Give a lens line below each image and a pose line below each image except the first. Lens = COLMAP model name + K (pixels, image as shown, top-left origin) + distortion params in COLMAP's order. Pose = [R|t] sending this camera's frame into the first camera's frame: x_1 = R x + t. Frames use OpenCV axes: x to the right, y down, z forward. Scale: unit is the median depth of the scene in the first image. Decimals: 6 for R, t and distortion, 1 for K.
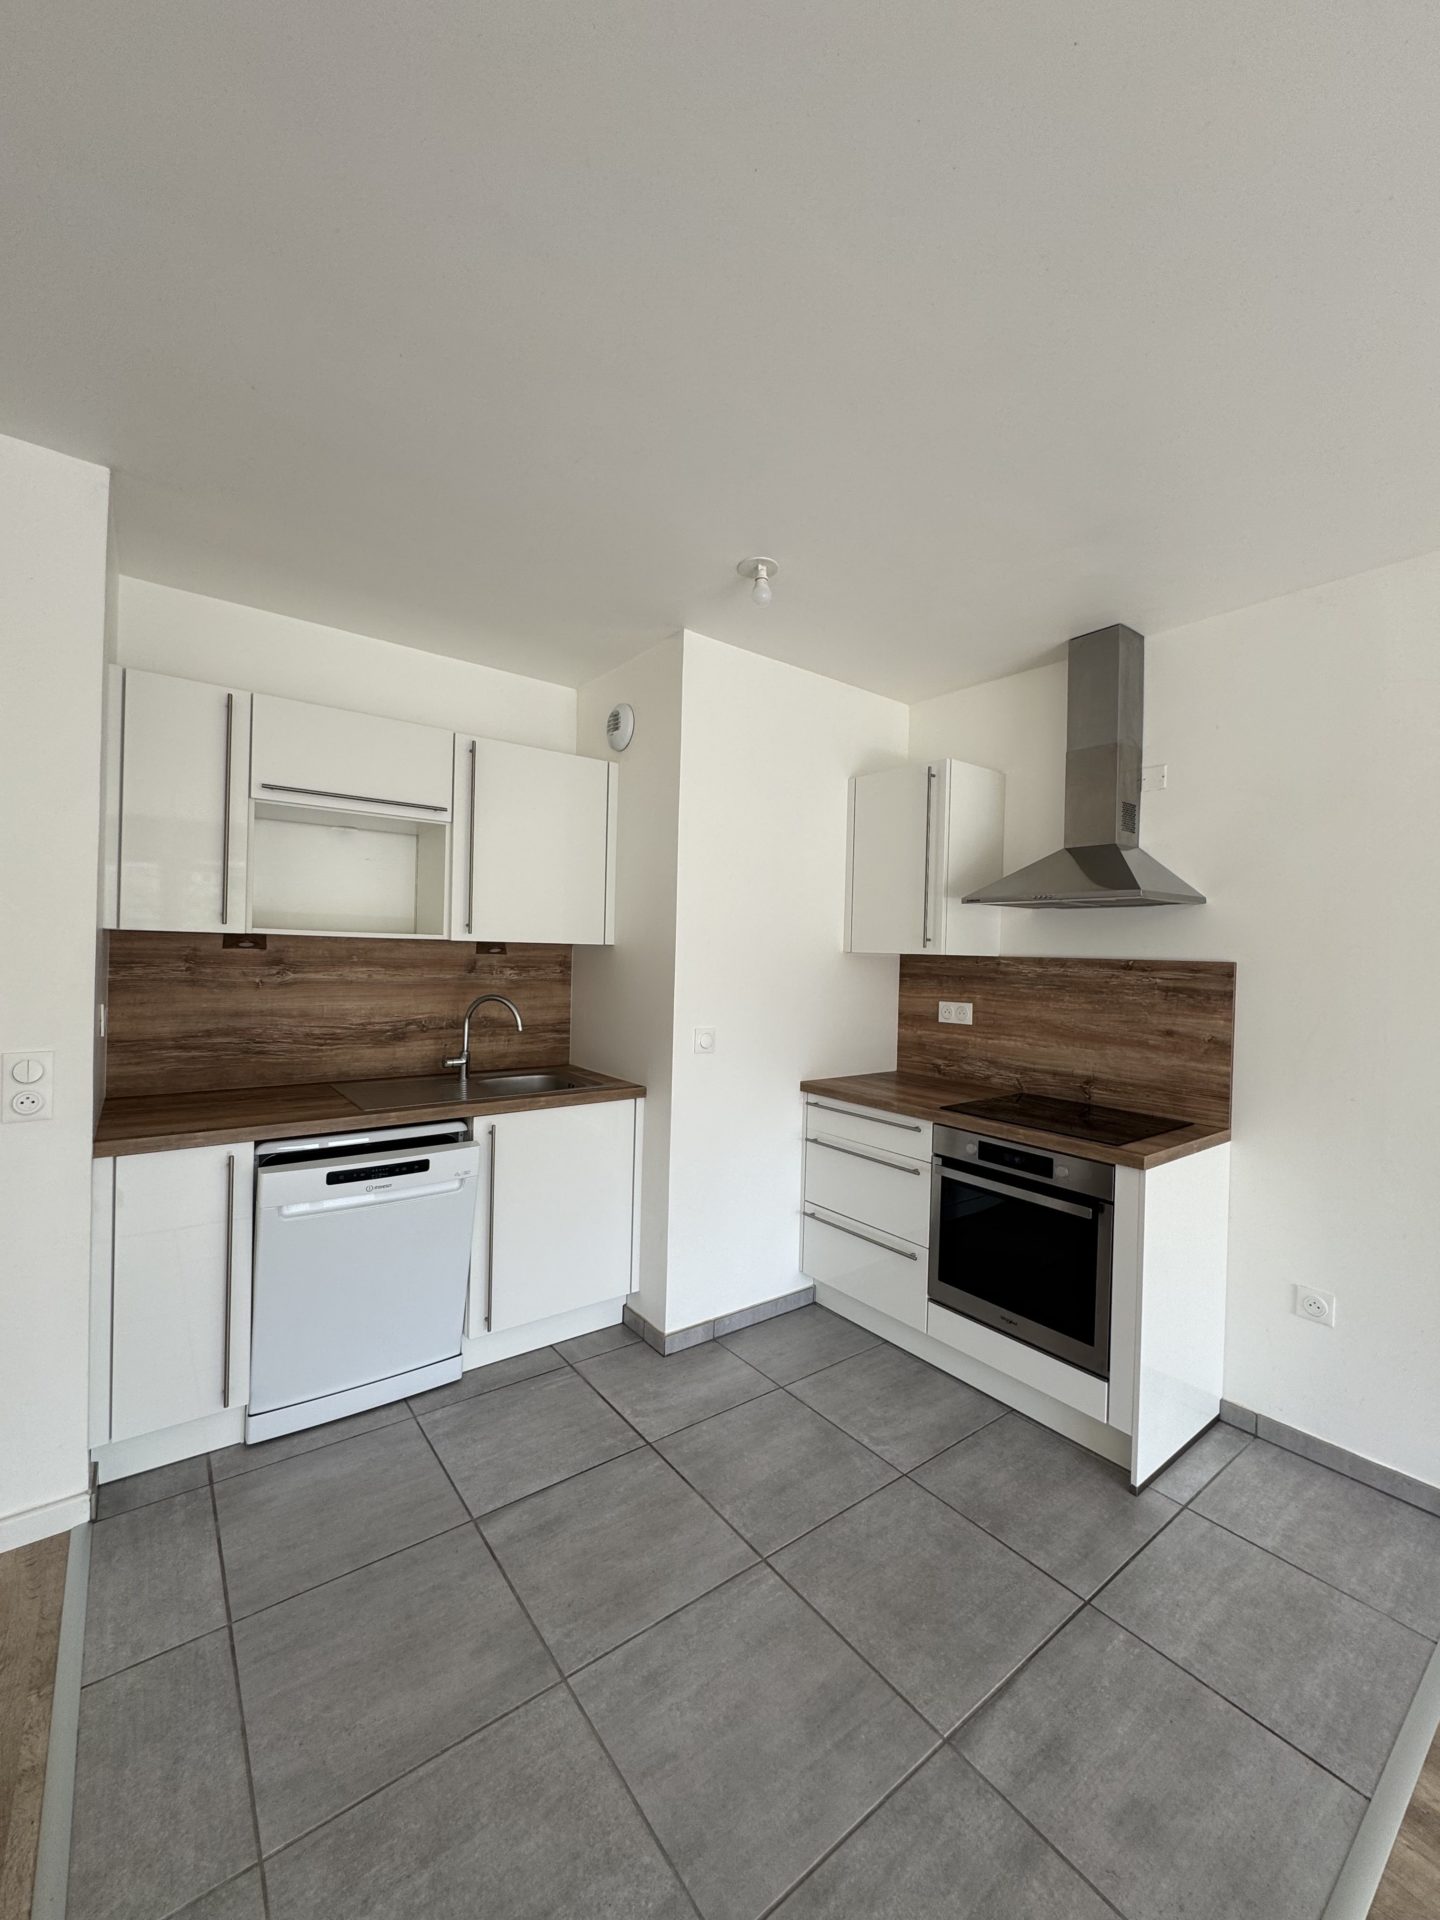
lens RADIAL K [[766.1, 0, 721.1], [0, 766.1, 956.6], [0, 0, 1]] dist [-0.001957, 0.000605]
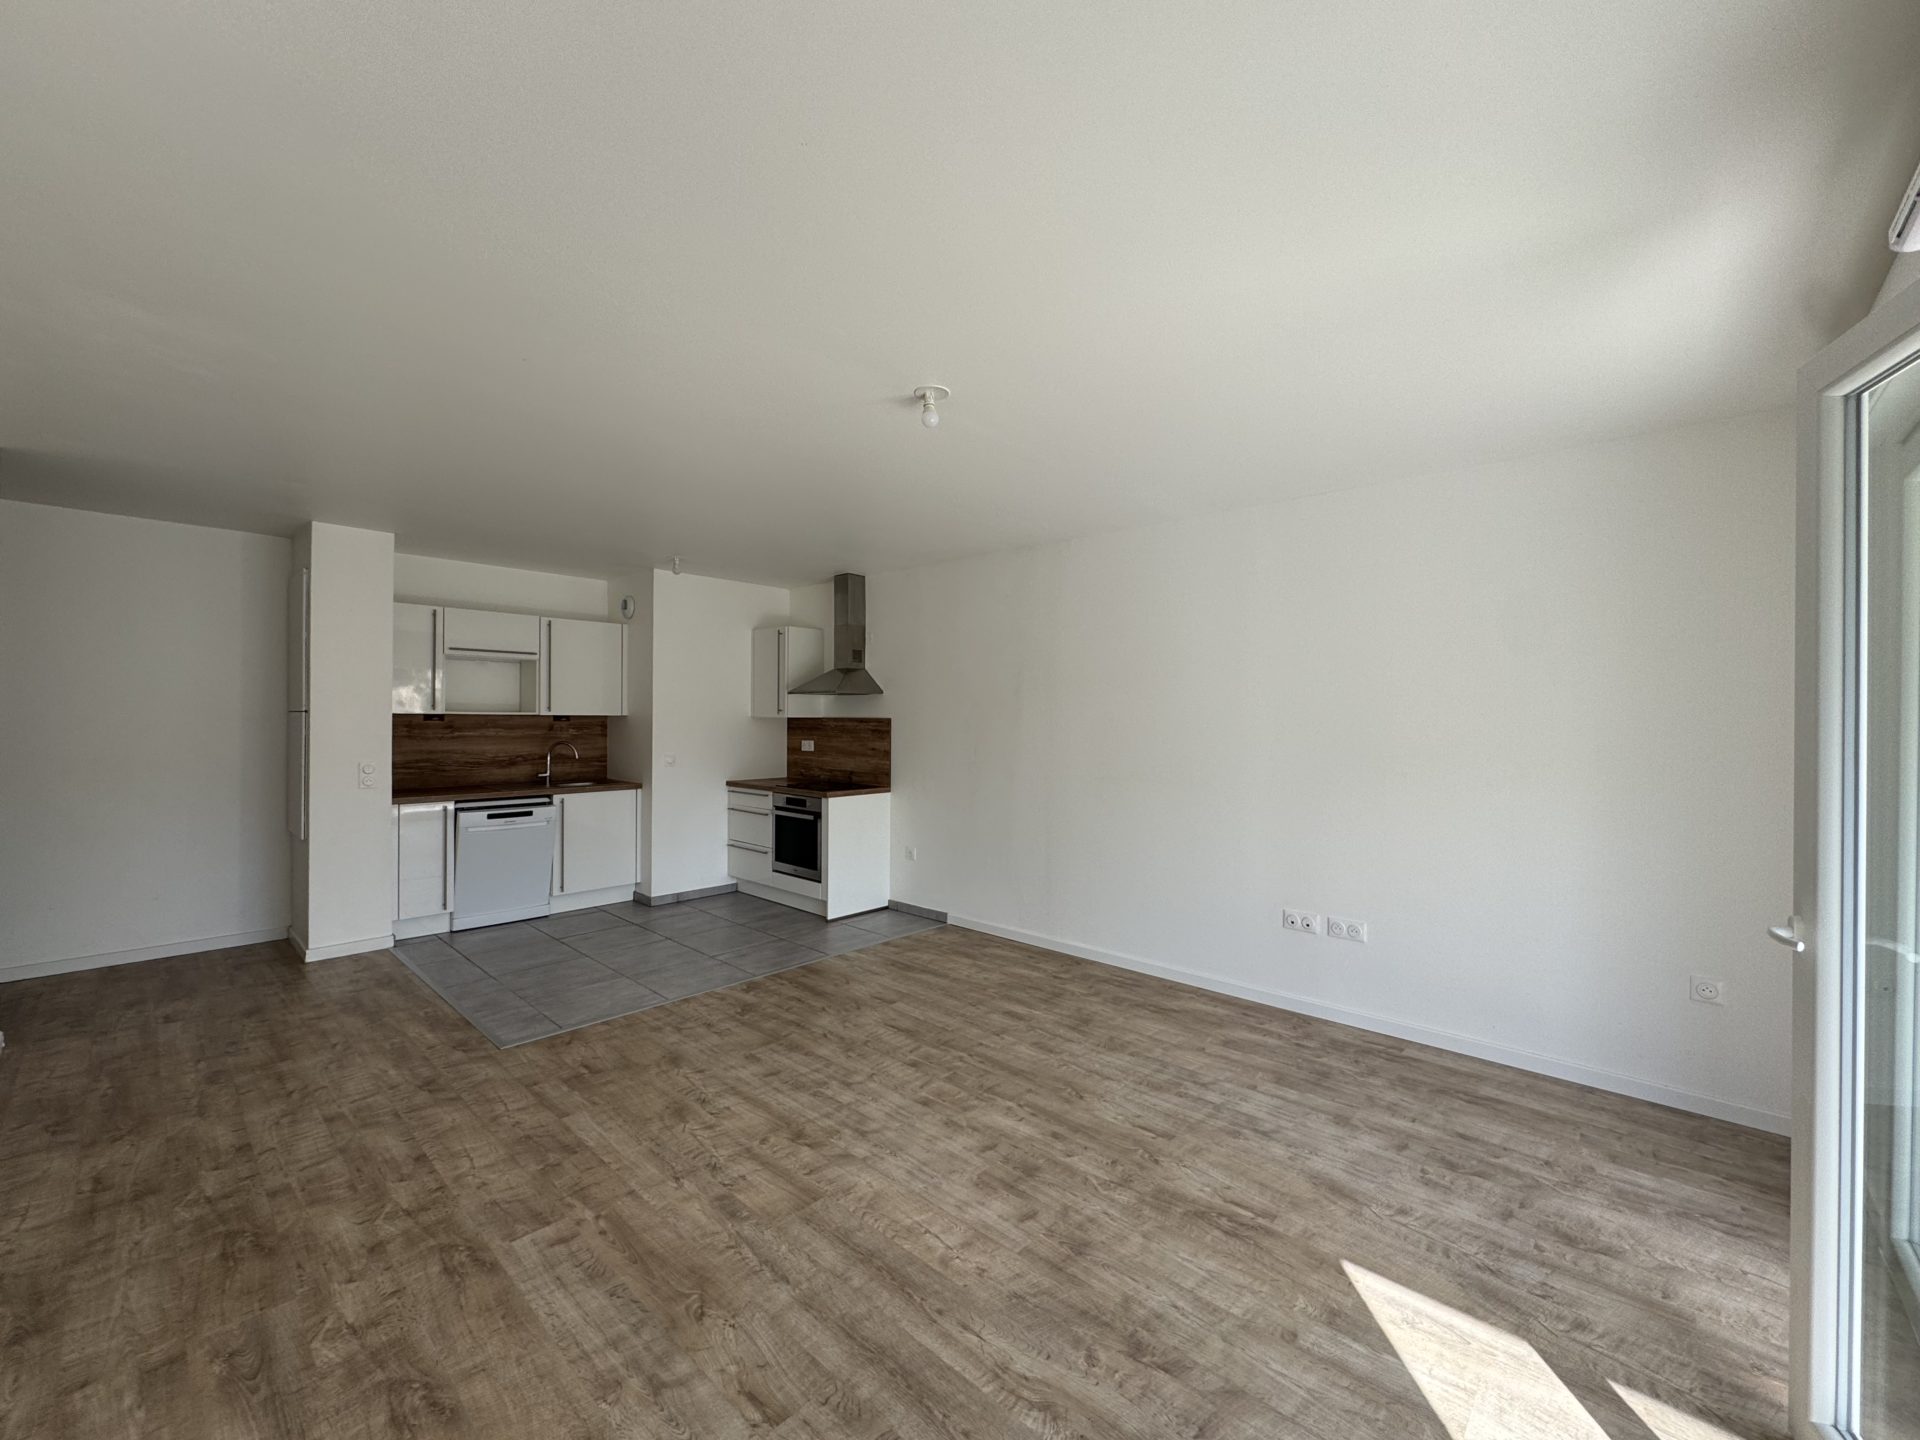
lens RADIAL K [[766.1, 0, 957.6], [0, 766.1, 718.8], [0, 0, 1]] dist [-0.001957, 0.000605]
pose [[0.984652, -0.019373, 0.173451, 0.412443], [0.019524, 0.999809, 0.000838, 0.009853], [-0.173434, 0.002561, 0.984842, -1.273117]]
